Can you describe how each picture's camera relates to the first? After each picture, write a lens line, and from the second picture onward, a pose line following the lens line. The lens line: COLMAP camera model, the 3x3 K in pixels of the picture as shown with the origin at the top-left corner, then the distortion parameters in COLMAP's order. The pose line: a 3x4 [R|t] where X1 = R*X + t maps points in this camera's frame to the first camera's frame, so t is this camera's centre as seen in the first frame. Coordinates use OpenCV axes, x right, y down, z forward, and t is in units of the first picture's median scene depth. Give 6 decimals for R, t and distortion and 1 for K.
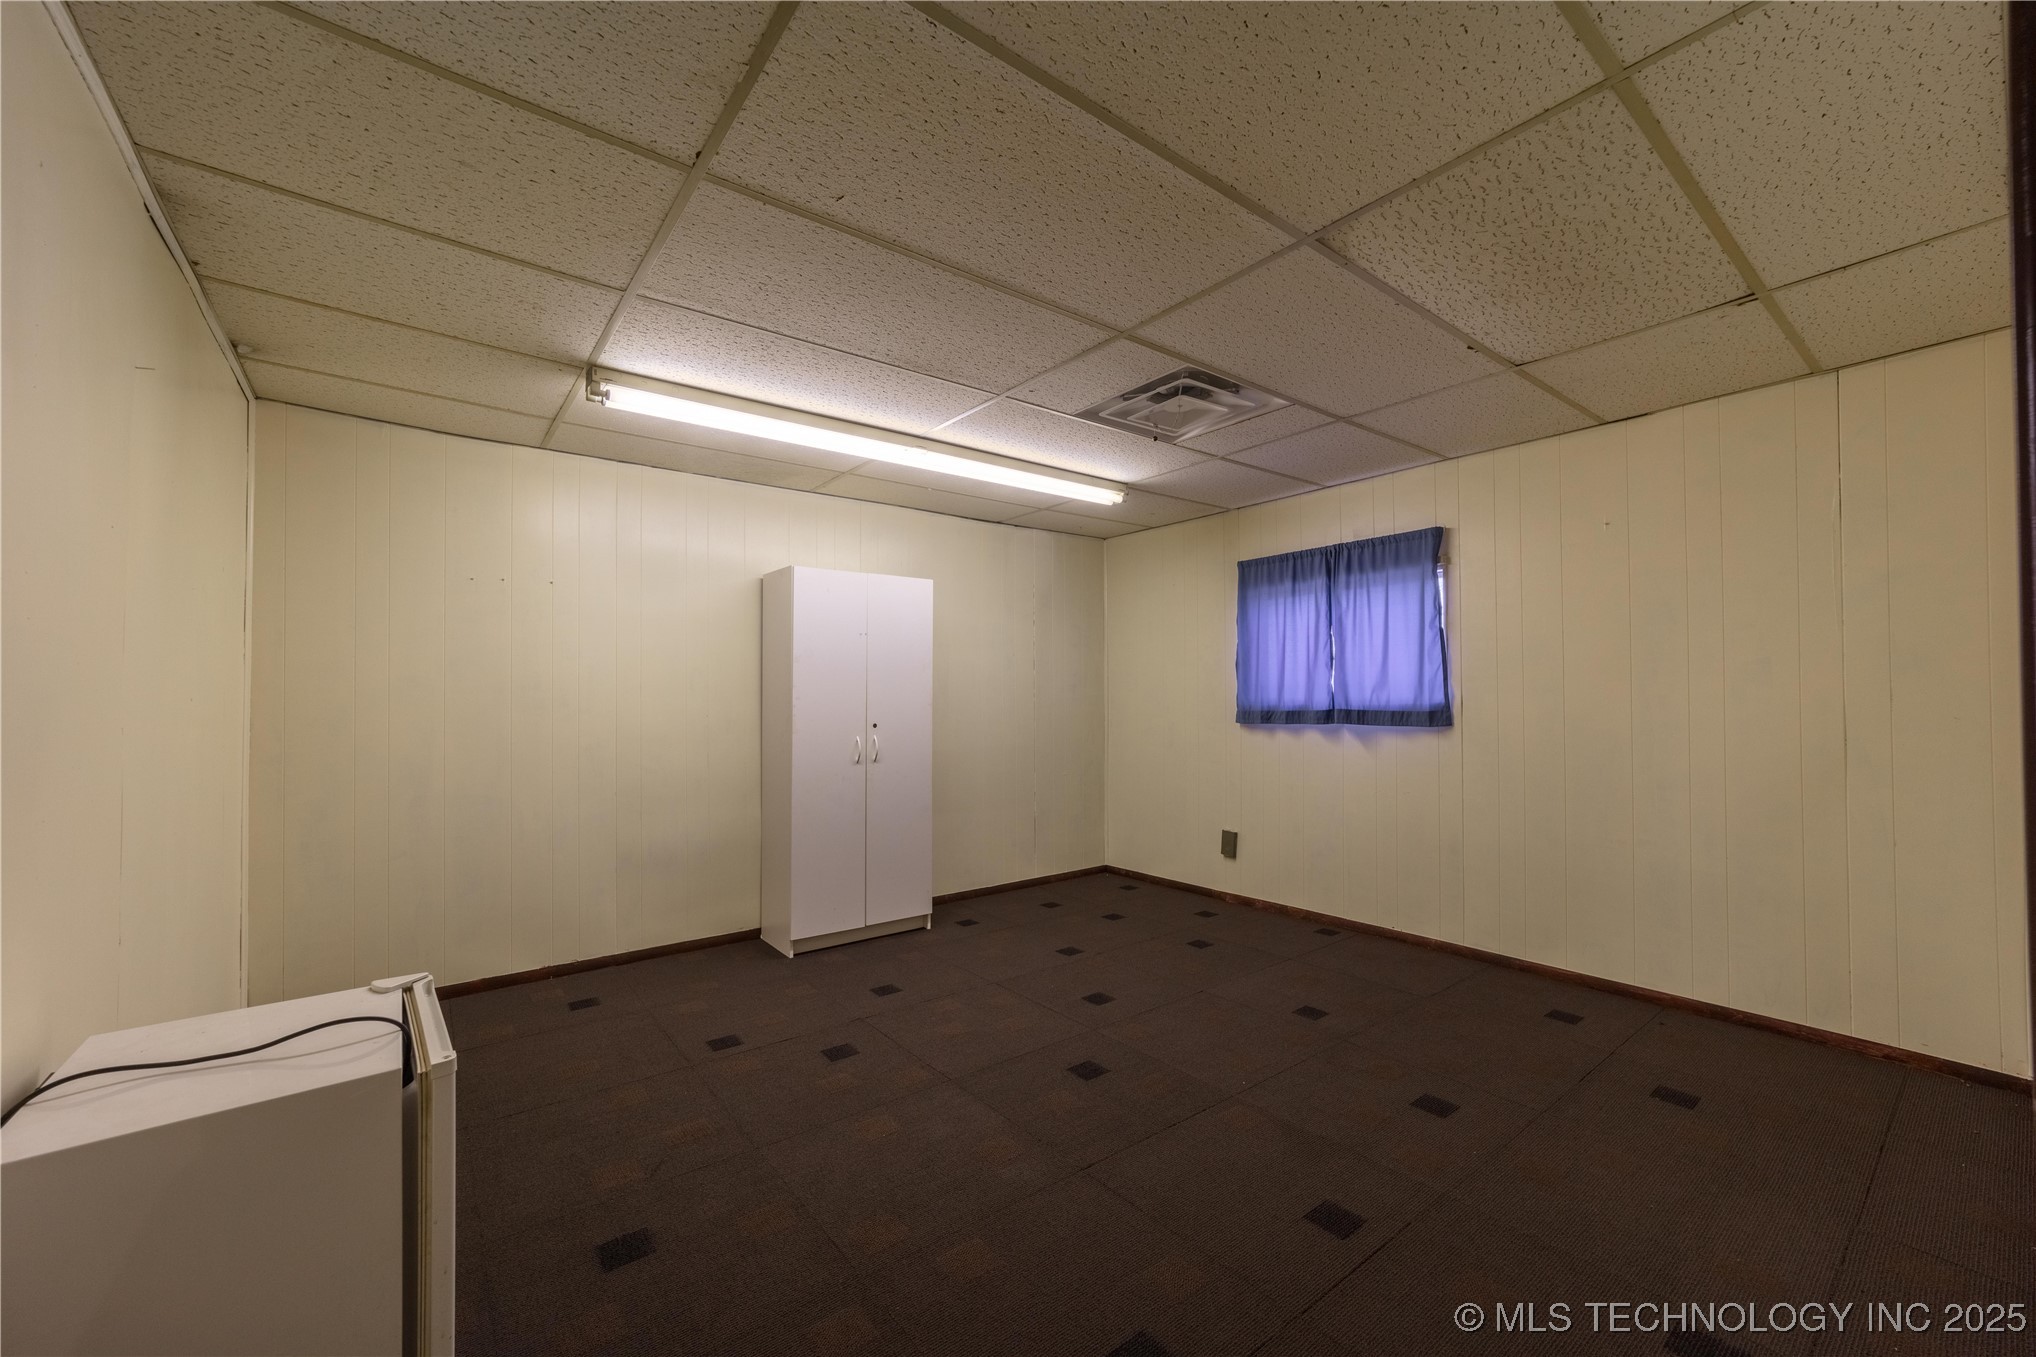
lens RADIAL K [[793.5, 0, 1019.5], [0, 793.5, 683.7], [0, 0, 1]] dist [-0.001900, 0.000060]
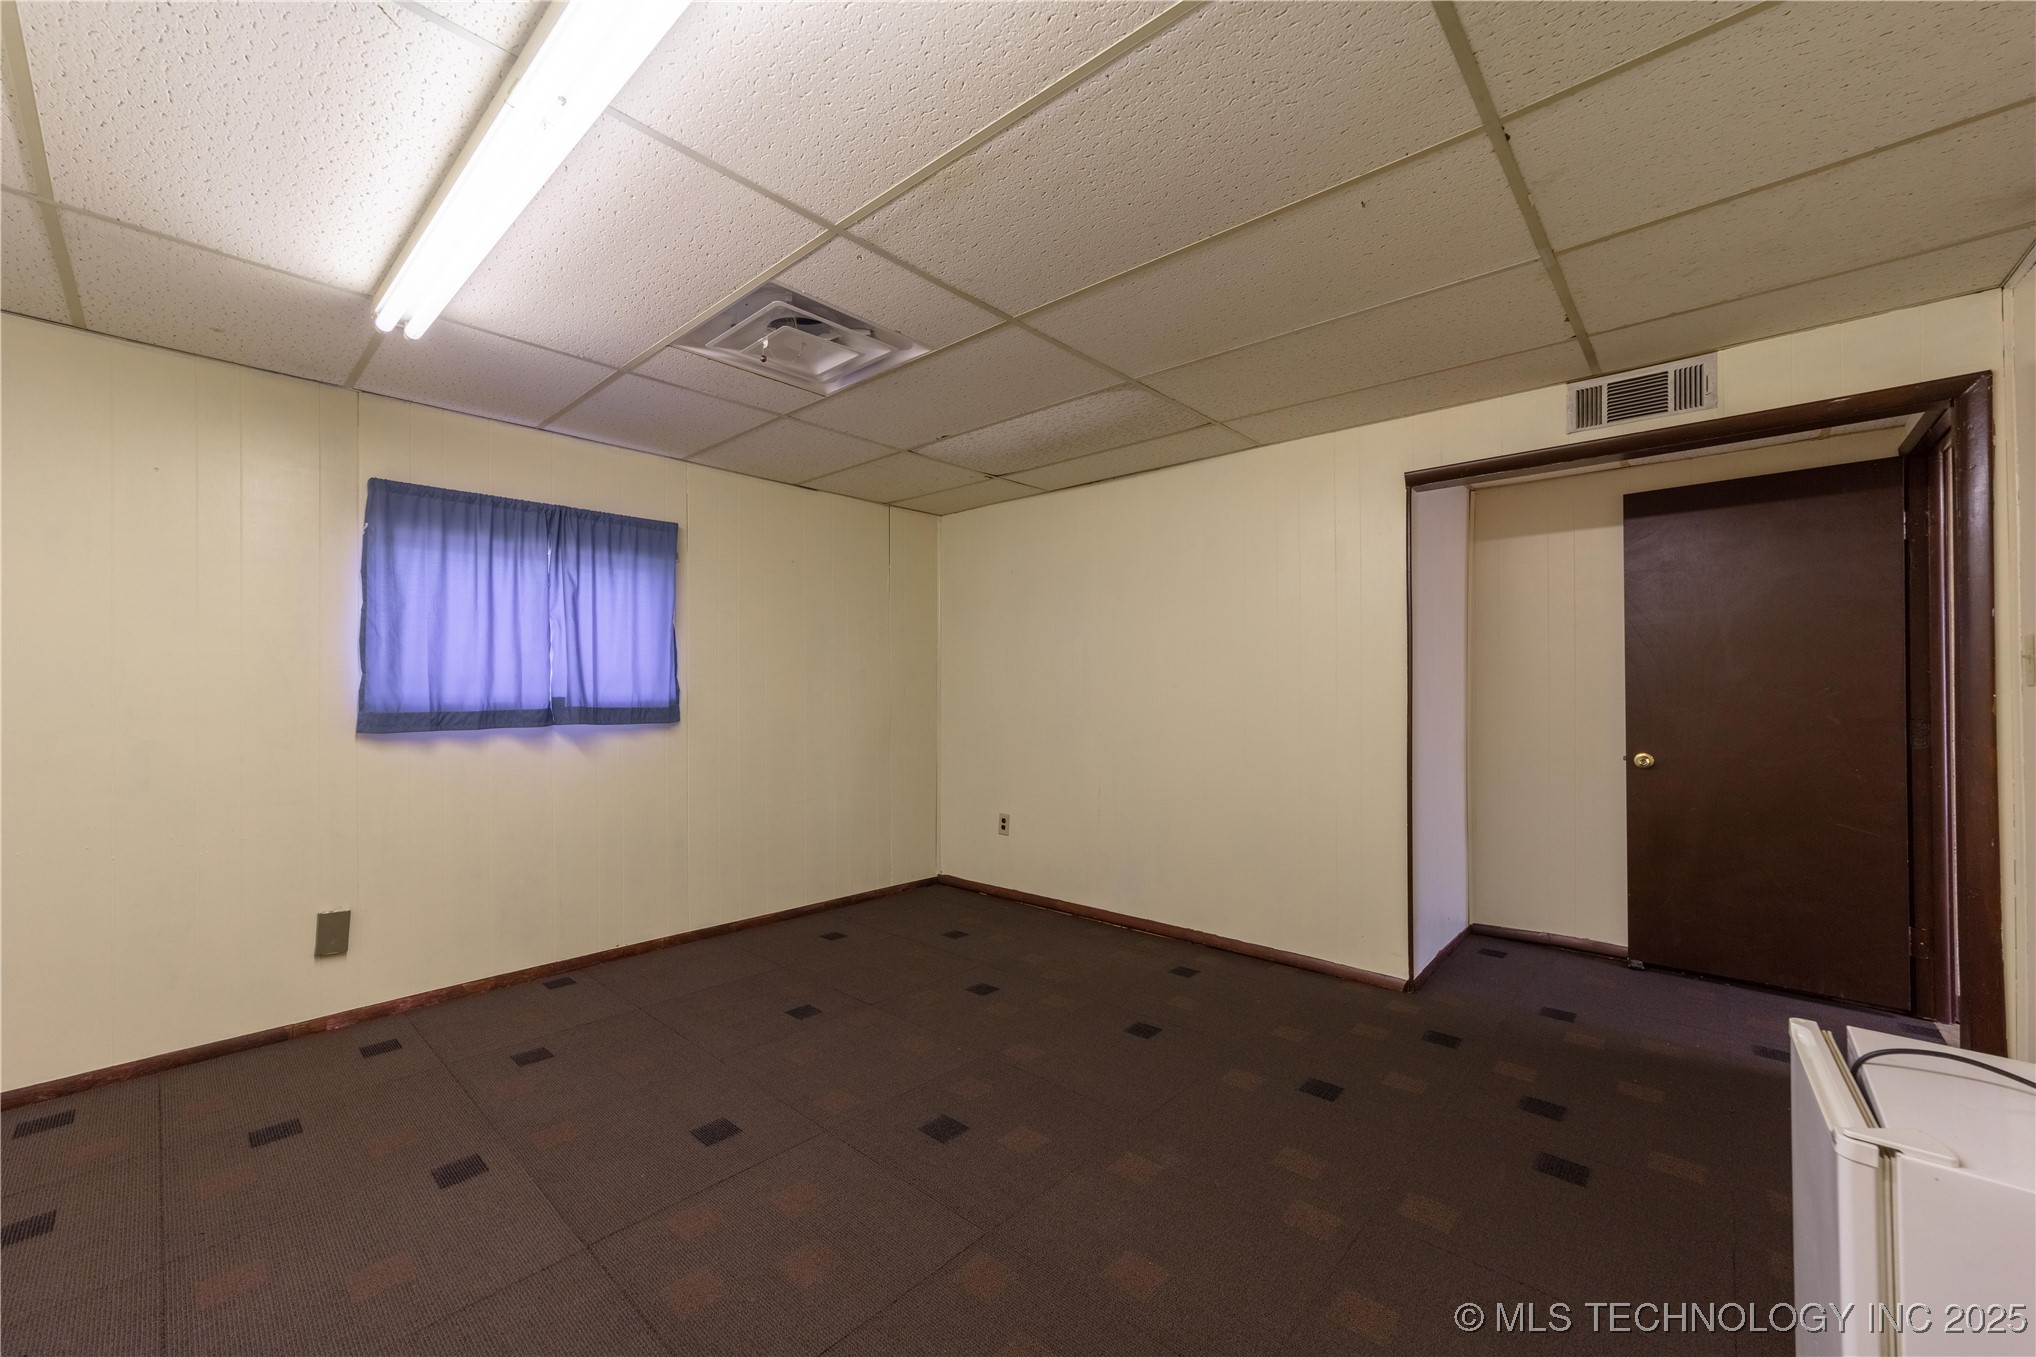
lens RADIAL K [[792.6, 0, 1017.9], [0, 792.6, 688.4], [0, 0, 1]] dist [-0.009402, 0.000434]
pose [[-0.172902, 0.006503, 0.984918, -0.503301], [-0.016940, 0.999811, -0.009575, 0.012395], [-0.984793, -0.018340, -0.172759, 0.703388]]
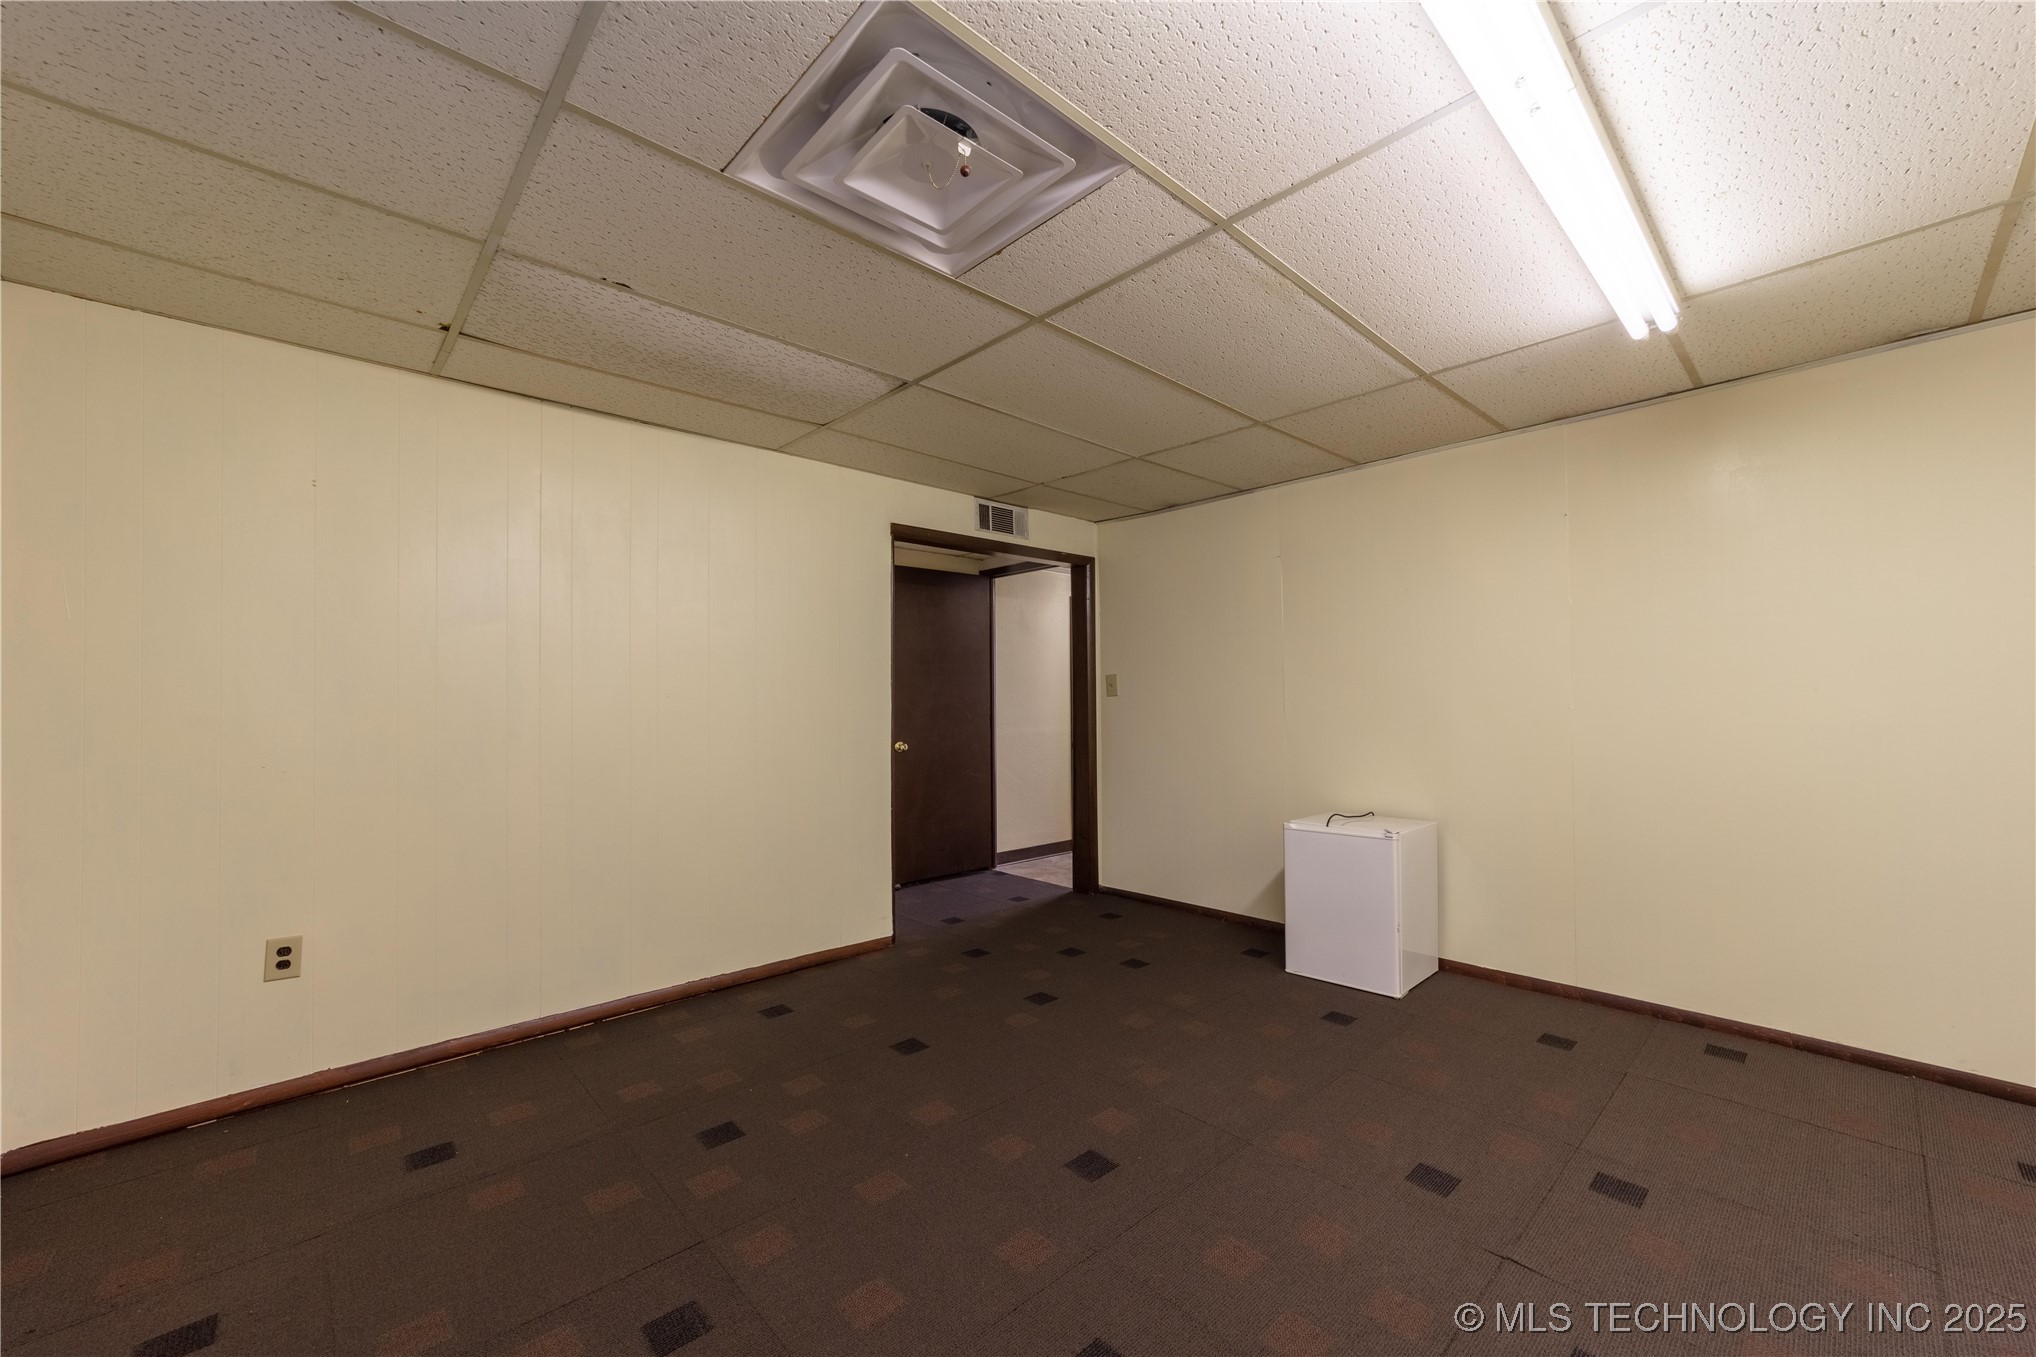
lens RADIAL K [[792.6, 0, 1017.9], [0, 792.6, 688.4], [0, 0, 1]] dist [-0.009402, 0.000434]
pose [[-0.996621, 0.008489, -0.081692, 0.141916], [0.011141, 0.999424, -0.032068, 0.019867], [0.081373, -0.032870, -0.996142, 1.176240]]
